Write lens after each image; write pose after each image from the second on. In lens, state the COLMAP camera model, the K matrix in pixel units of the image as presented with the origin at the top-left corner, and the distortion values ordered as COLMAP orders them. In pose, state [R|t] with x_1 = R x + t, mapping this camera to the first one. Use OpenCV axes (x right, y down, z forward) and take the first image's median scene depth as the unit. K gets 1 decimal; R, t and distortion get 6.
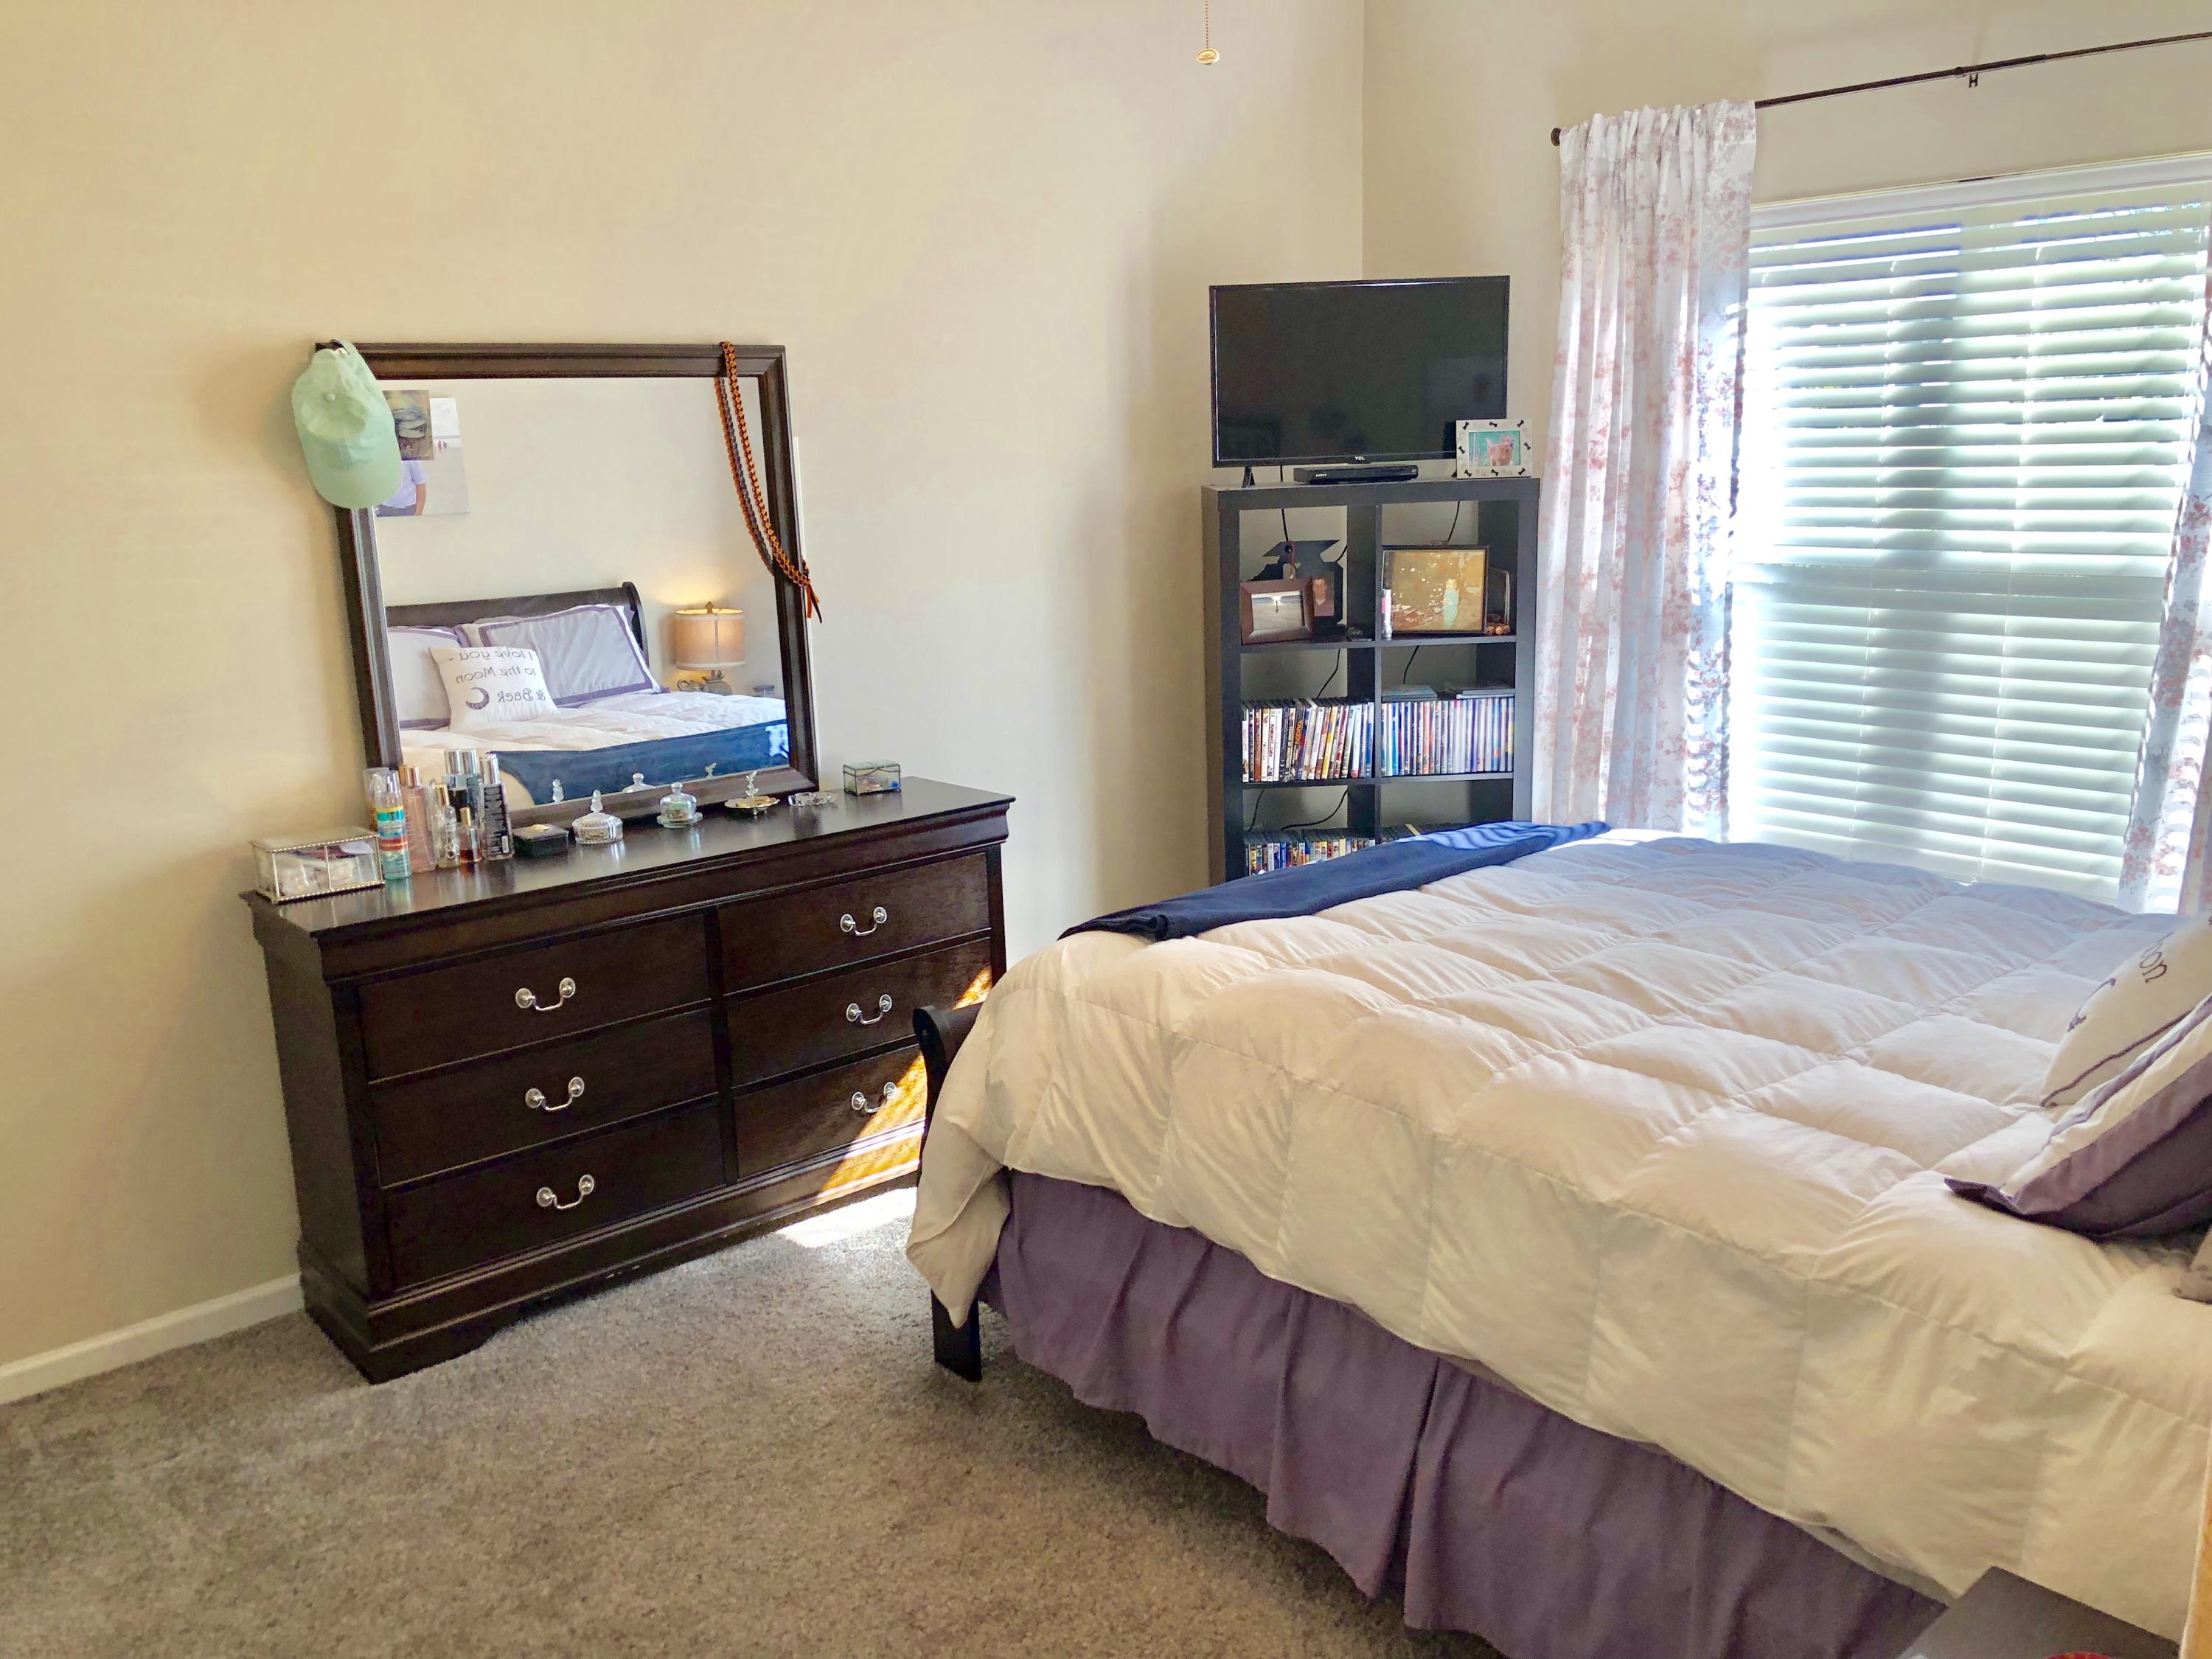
lens RADIAL K [[1815.2, 0, 1114.6], [0, 1815.2, 835.1], [0, 0, 1]] dist [0.035638, -0.027851]
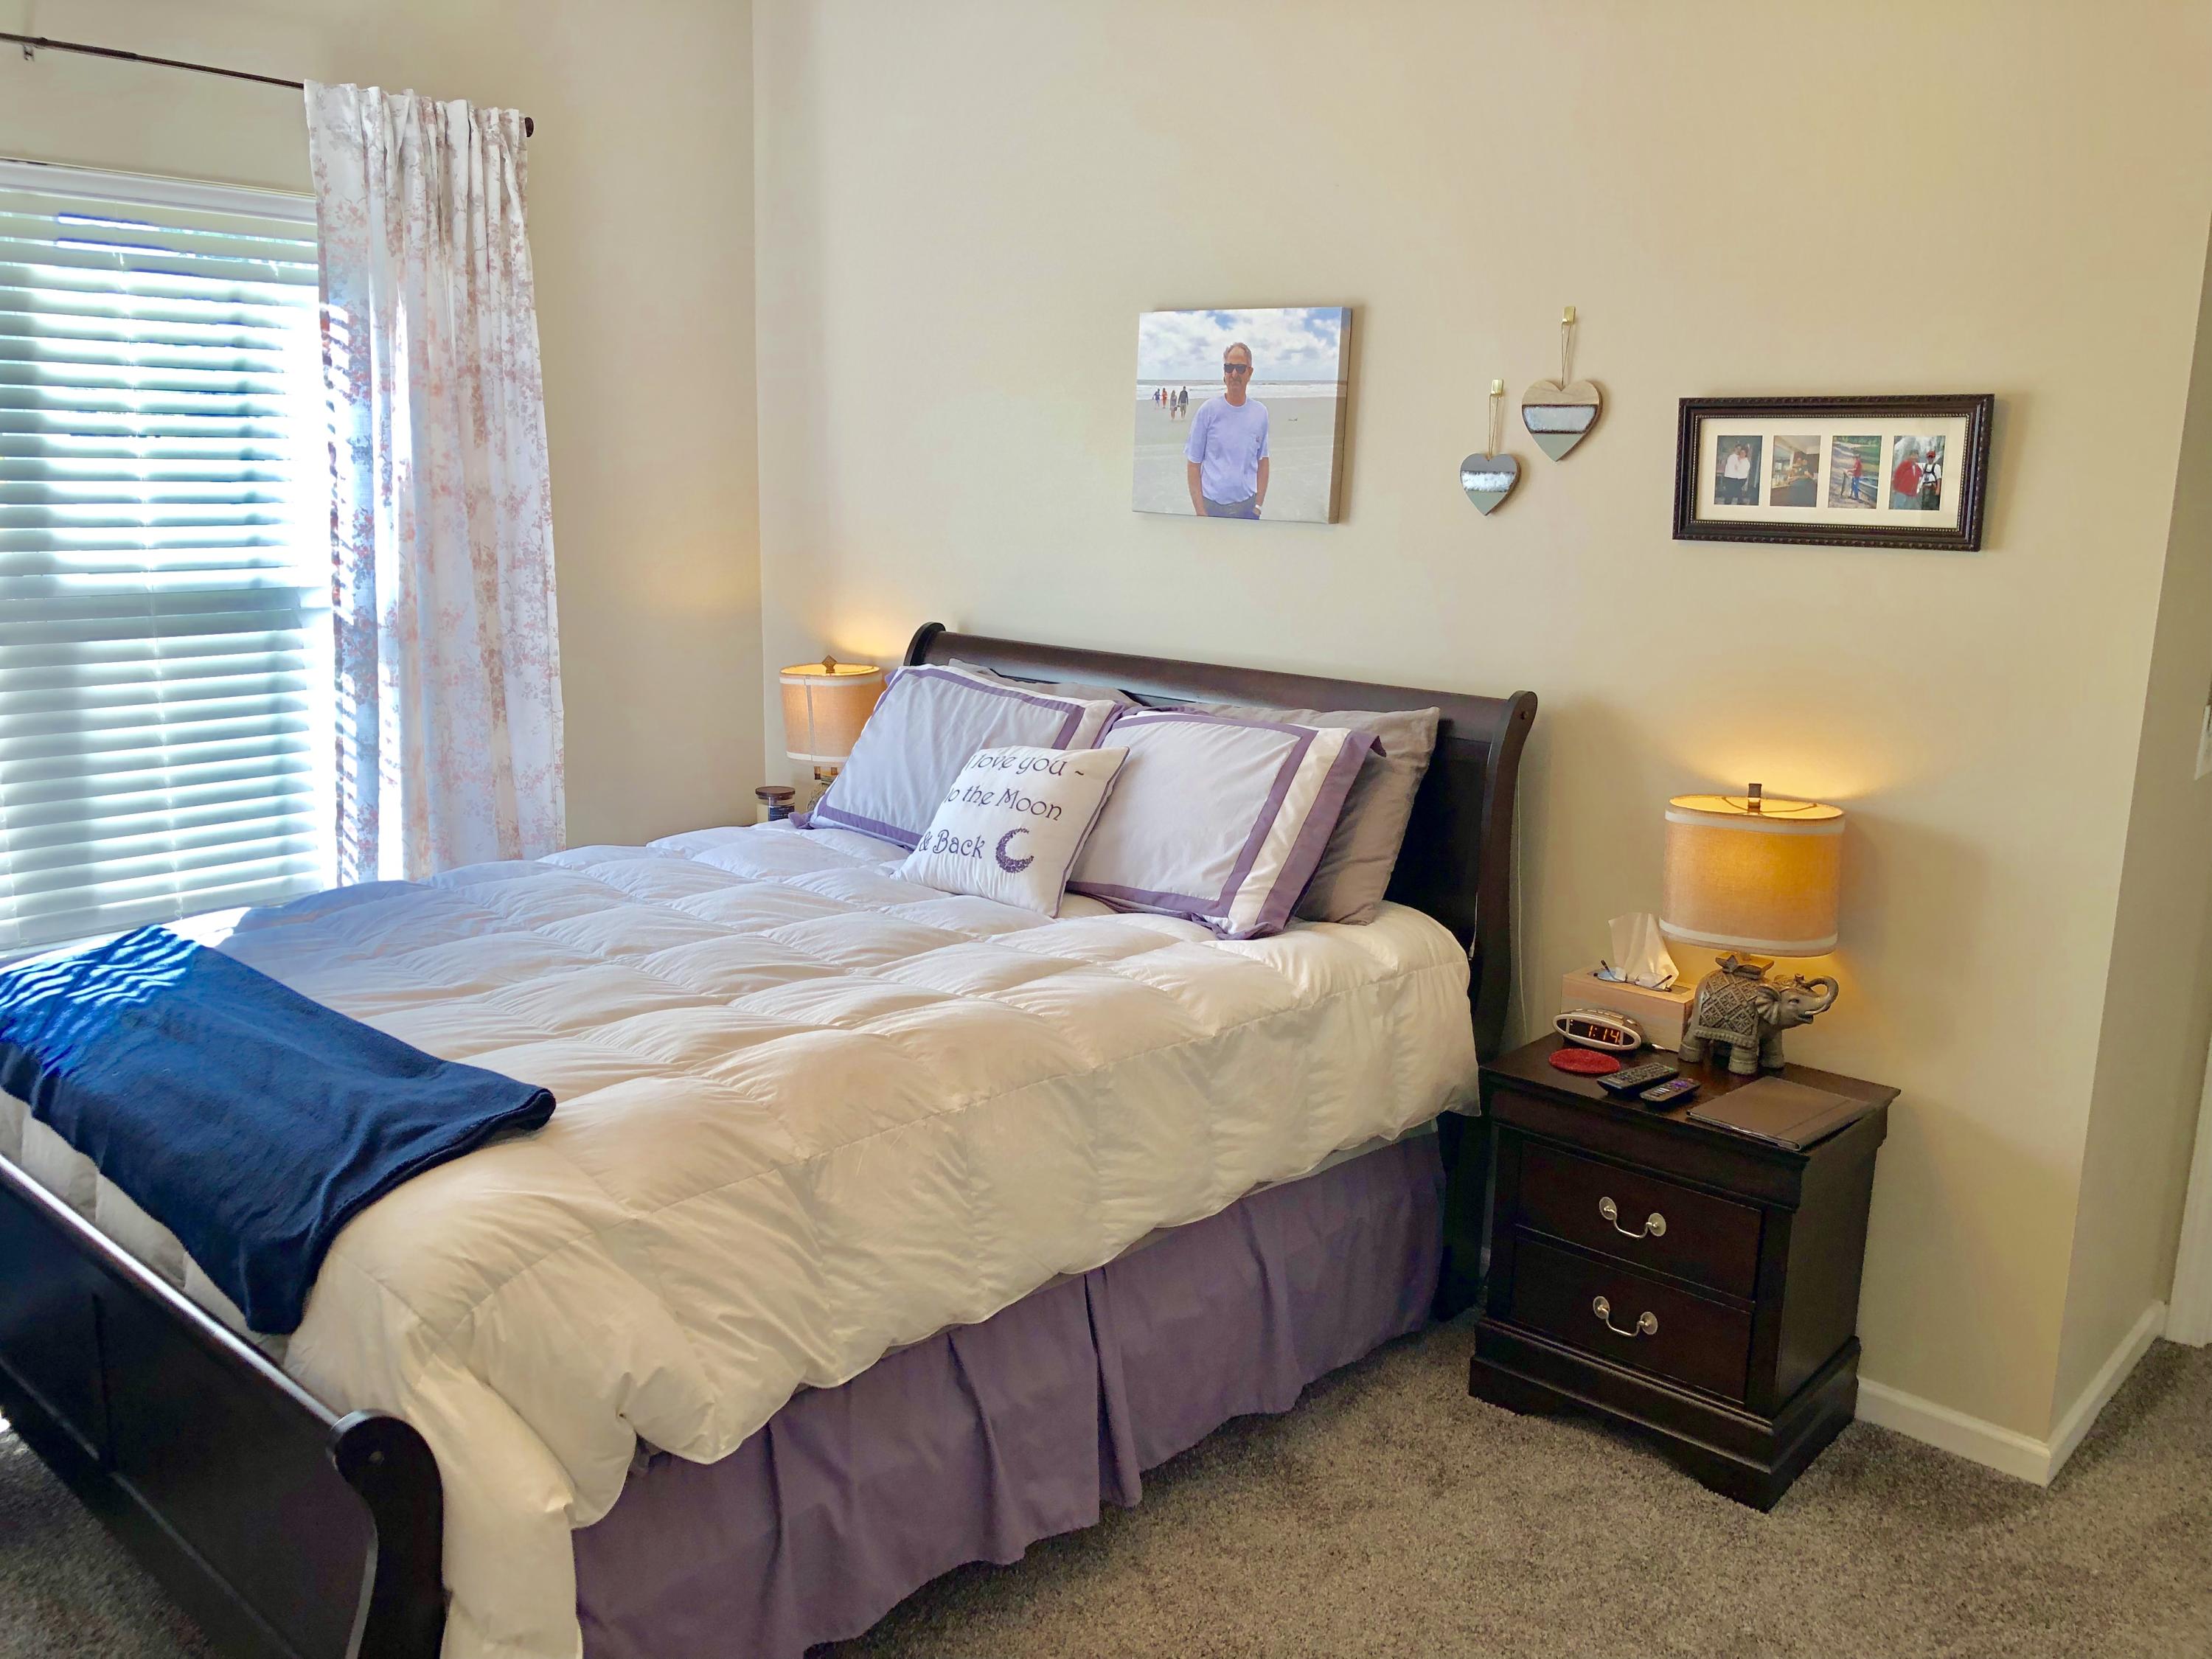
lens RADIAL K [[1815.2, 0, 1115.1], [0, 1815.2, 827.7], [0, 0, 1]] dist [0.035638, -0.027851]
pose [[-0.118186, -0.181997, 0.976171, -0.718906], [0.201773, 0.958150, 0.203066, -0.163839], [-0.972276, 0.220964, -0.076518, 0.844666]]
